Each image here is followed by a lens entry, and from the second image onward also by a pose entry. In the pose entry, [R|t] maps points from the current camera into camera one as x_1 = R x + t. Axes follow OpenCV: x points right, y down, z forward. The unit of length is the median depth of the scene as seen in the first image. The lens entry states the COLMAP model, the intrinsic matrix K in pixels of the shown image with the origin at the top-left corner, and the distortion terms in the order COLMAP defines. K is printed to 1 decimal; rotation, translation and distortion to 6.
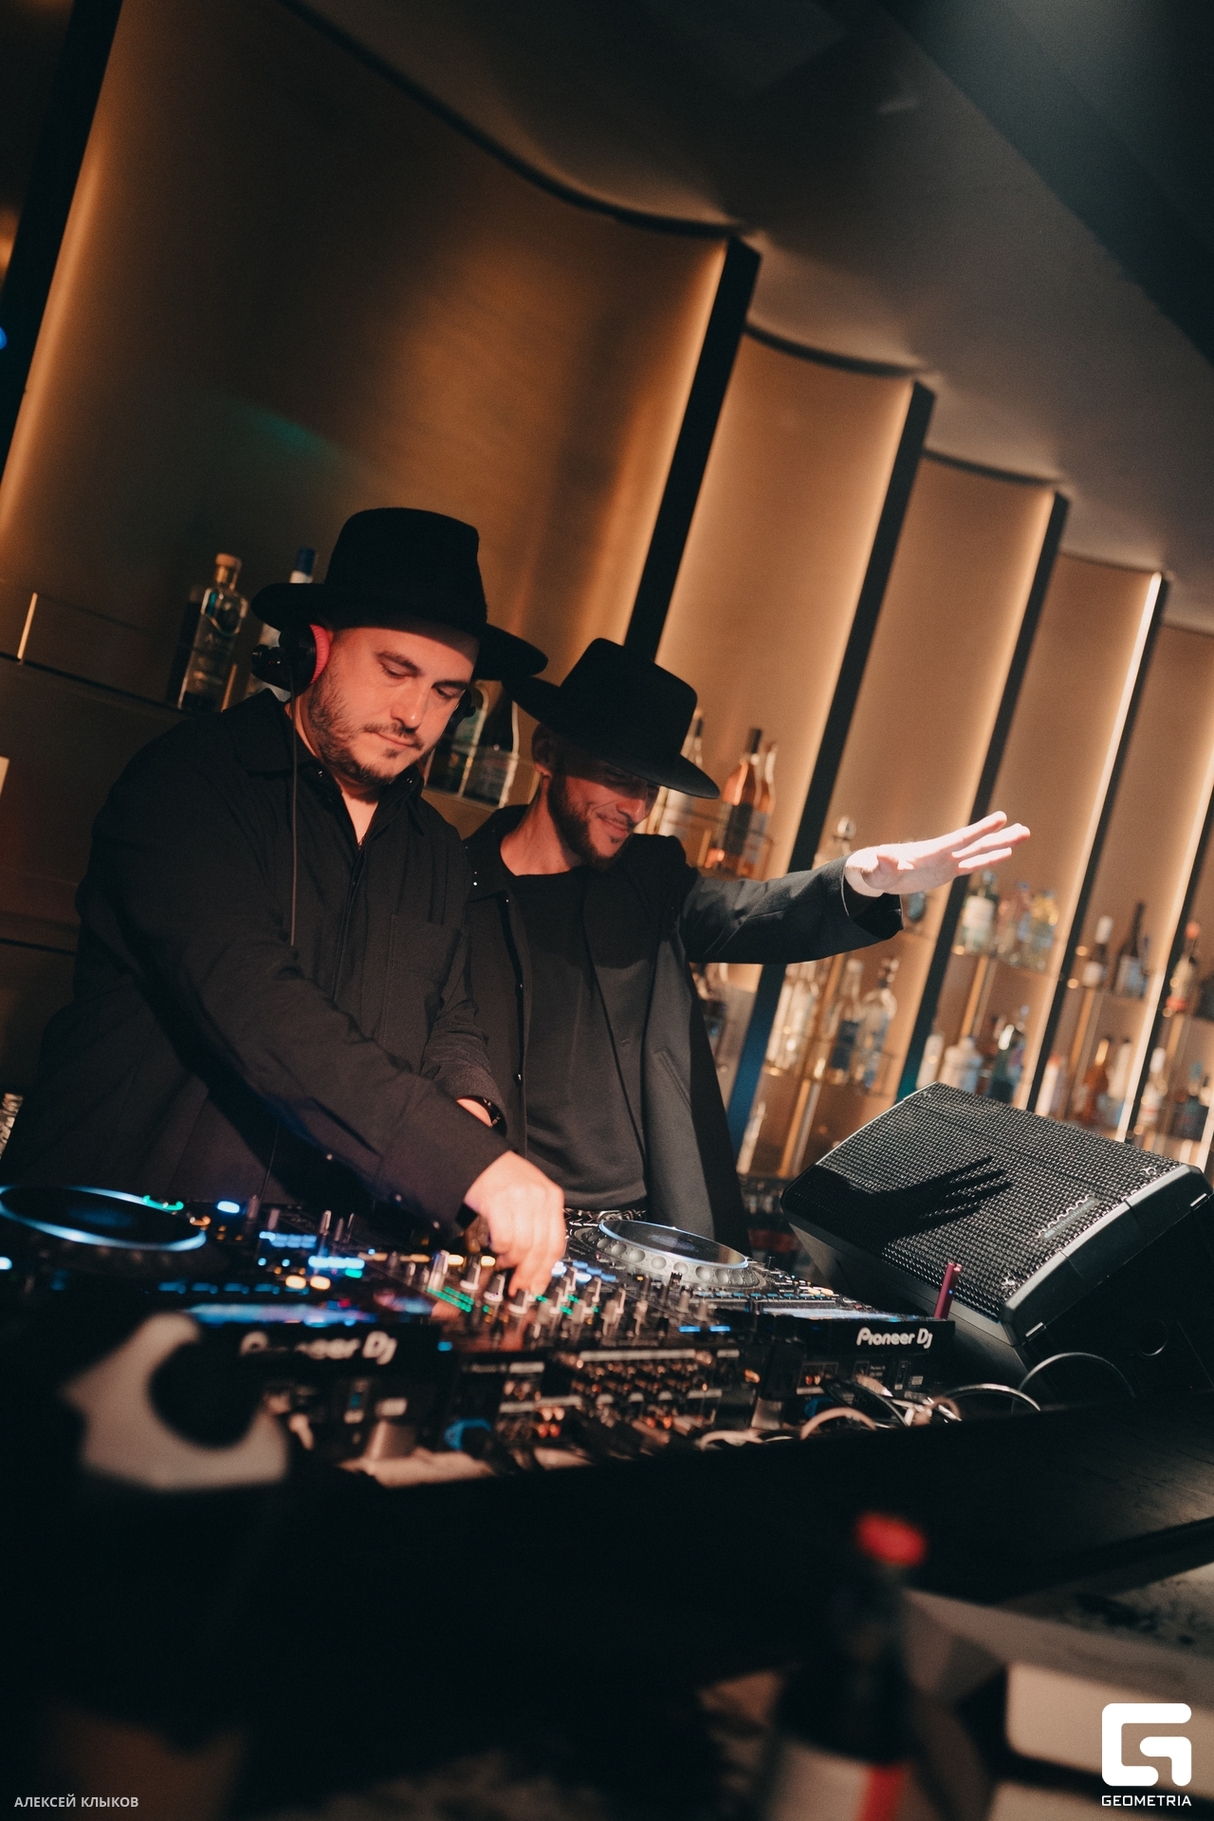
lens RADIAL K [[1678.4, 0, 607.0], [0, 1678.4, 910.5], [0, 0, 1]] dist [0.009849, 0.009029]
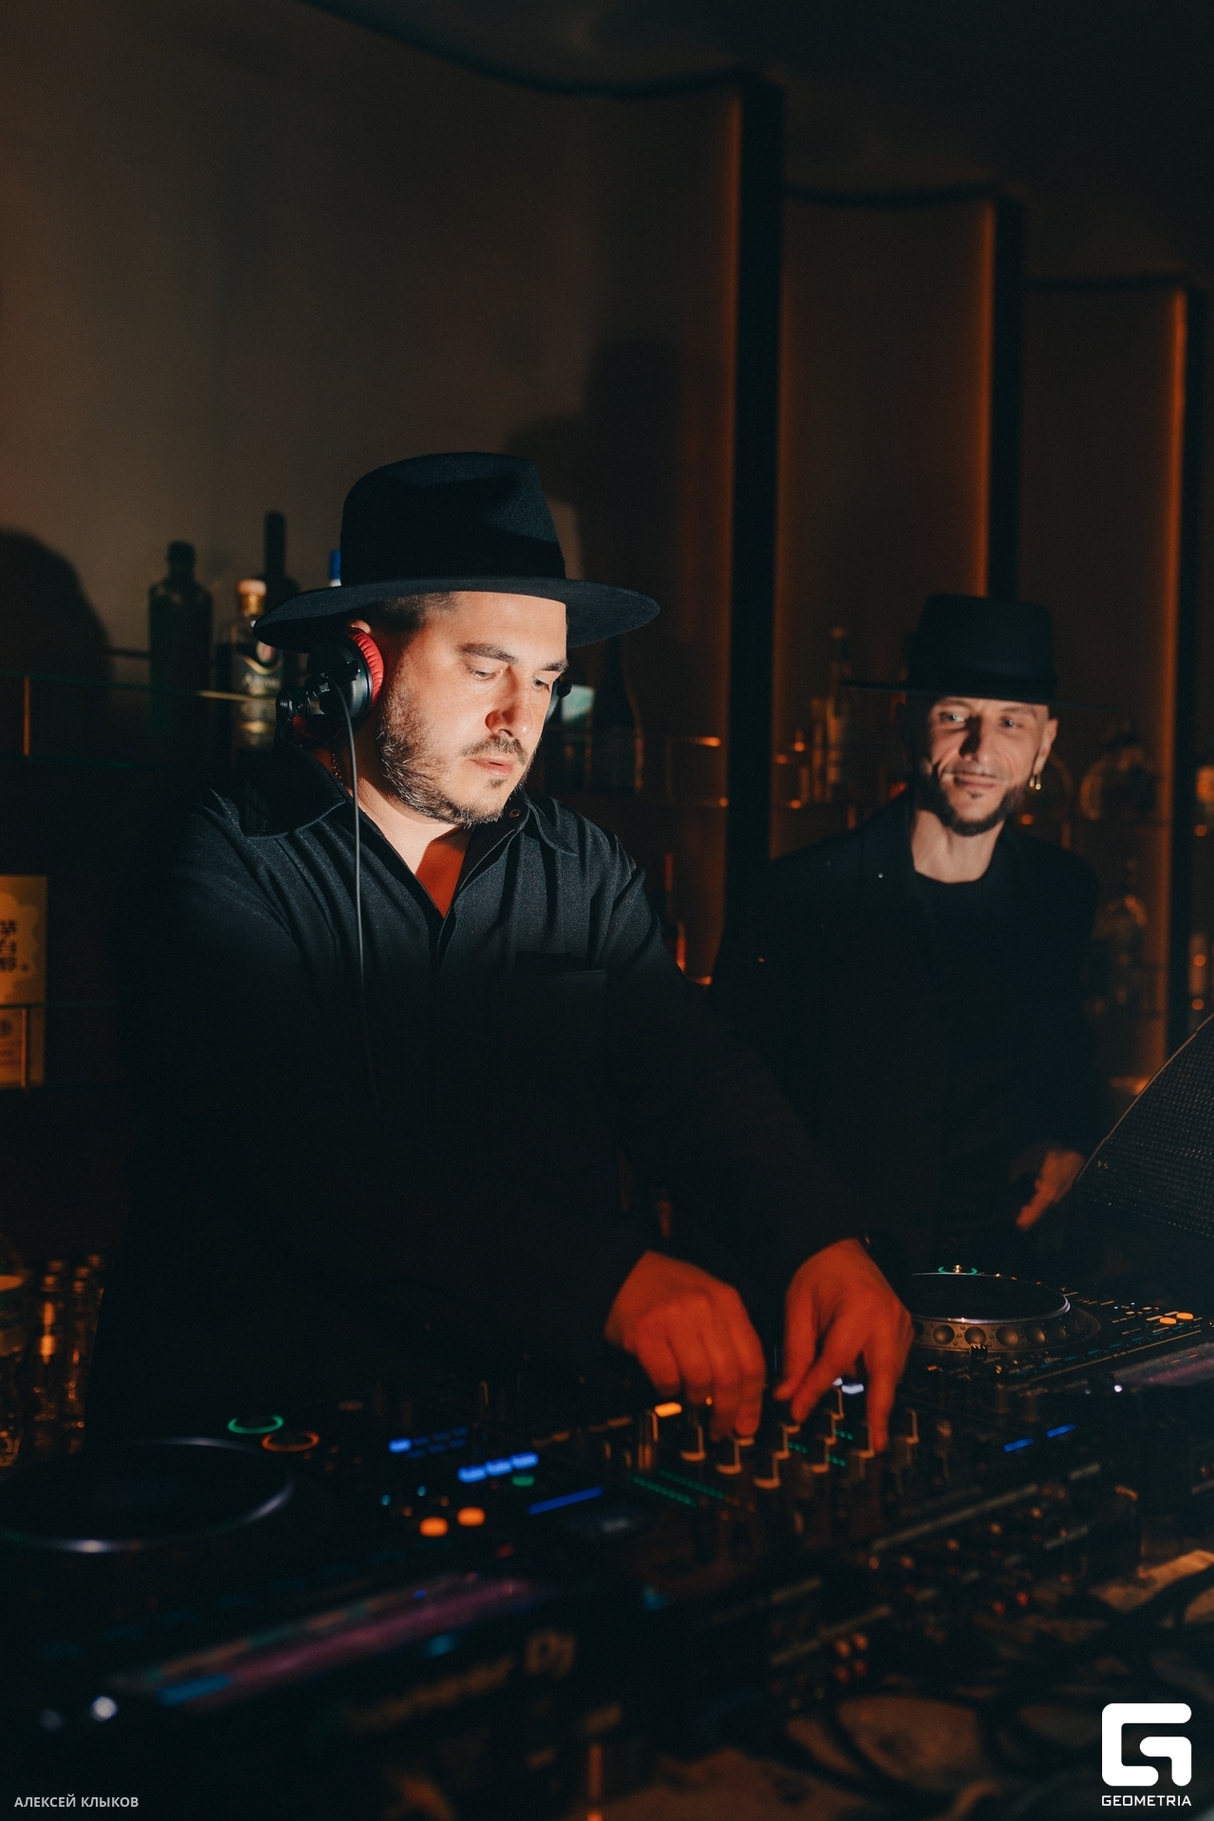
lens RADIAL K [[1678.4, 0, 607.0], [0, 1678.4, 910.5], [0, 0, 1]] dist [0.009849, 0.009029]
pose [[0.965315, -0.233026, -0.117756, 0.017982], [0.233523, 0.972302, -0.009752, 0.001717], [0.116767, -0.018085, 0.992995, 0.297408]]
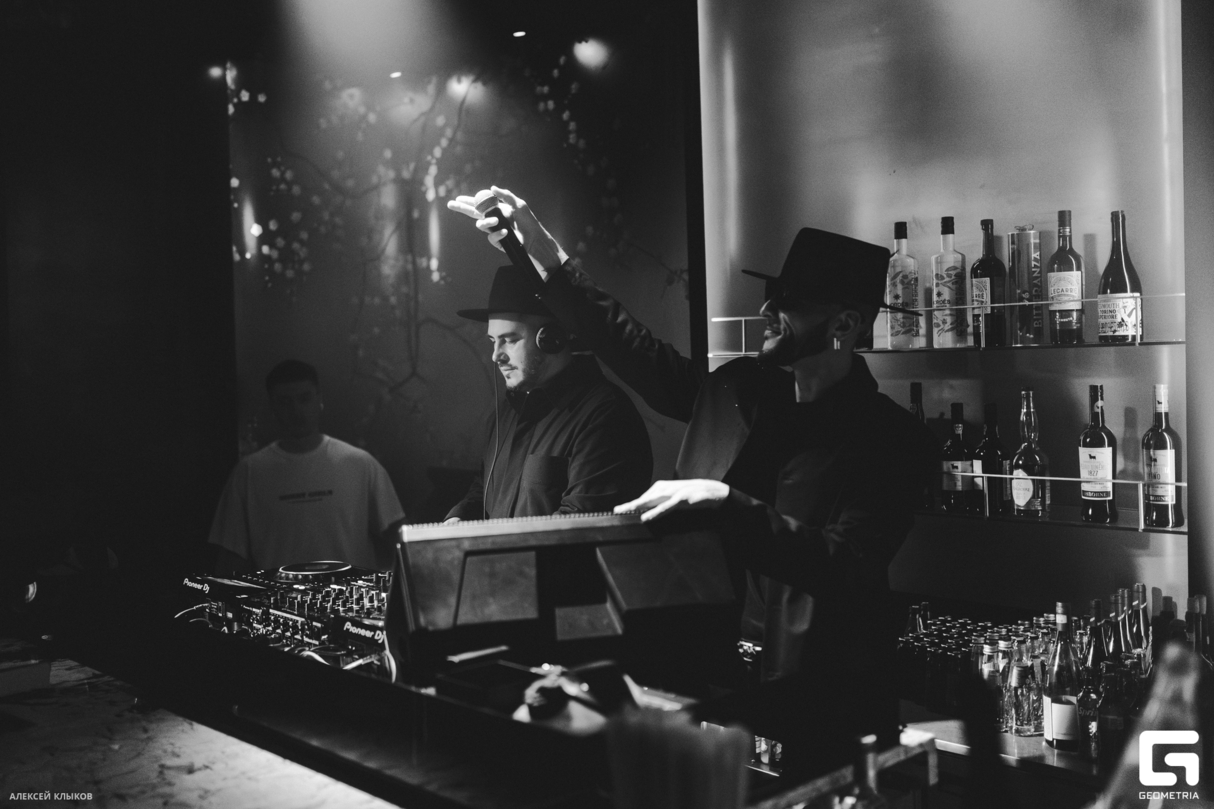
lens RADIAL K [[1119.0, 0, 607.0], [0, 1119.0, 404.5], [0, 0, 1]] dist [0.009849, 0.009029]
pose [[-0.046048, -0.212392, -0.976099, 1.568207], [0.025748, 0.976559, -0.213706, 0.306357], [0.998607, -0.034973, -0.039500, 1.451613]]
